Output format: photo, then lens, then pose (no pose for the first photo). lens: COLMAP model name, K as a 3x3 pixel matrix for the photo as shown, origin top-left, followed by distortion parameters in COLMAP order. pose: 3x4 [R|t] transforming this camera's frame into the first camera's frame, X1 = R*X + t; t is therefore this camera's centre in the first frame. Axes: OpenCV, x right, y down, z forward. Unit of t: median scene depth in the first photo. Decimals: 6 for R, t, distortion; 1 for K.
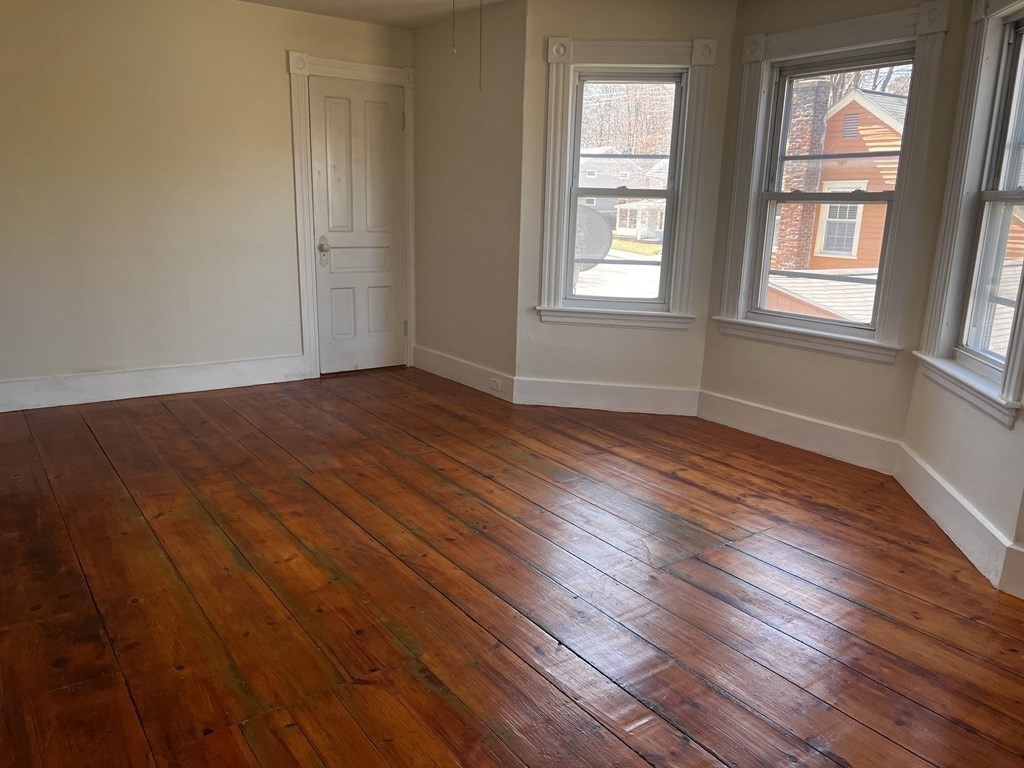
lens RADIAL K [[772.5, 0, 509.3], [0, 772.5, 389.5], [0, 0, 1]] dist [0.073168, -0.088224]
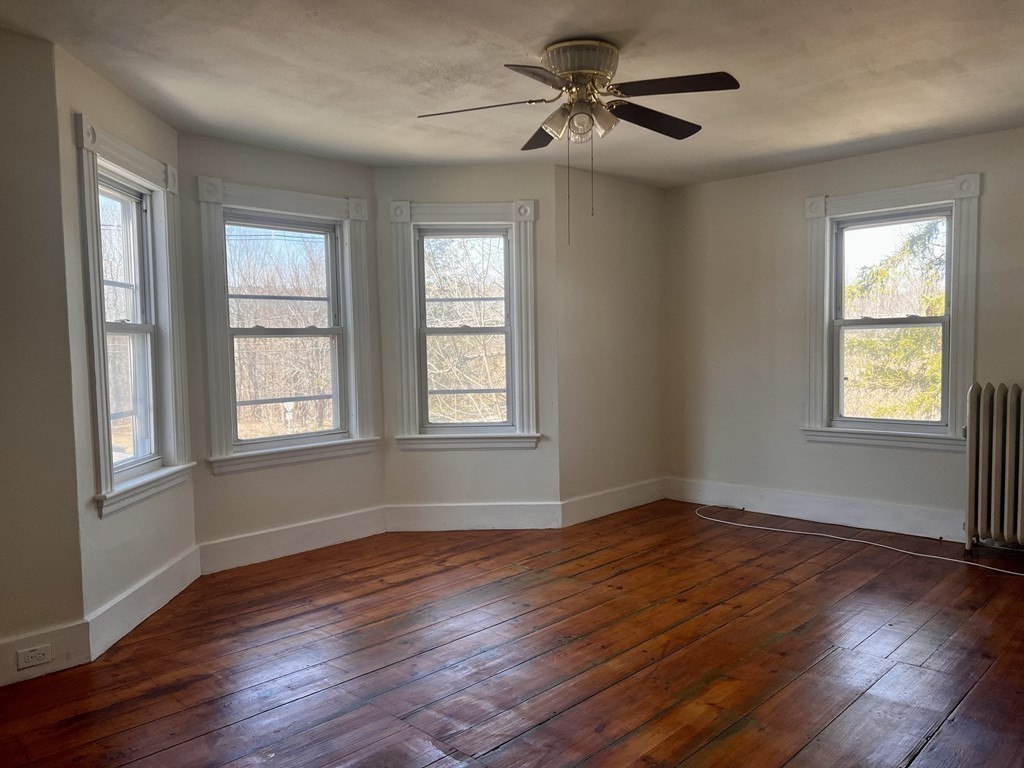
lens RADIAL K [[772.5, 0, 509.3], [0, 772.5, 389.5], [0, 0, 1]] dist [0.073168, -0.088224]
pose [[-0.183942, -0.082428, 0.979475, -0.826547], [0.244958, 0.961194, 0.126892, -0.239728], [-0.951925, 0.263271, -0.156612, 0.929609]]
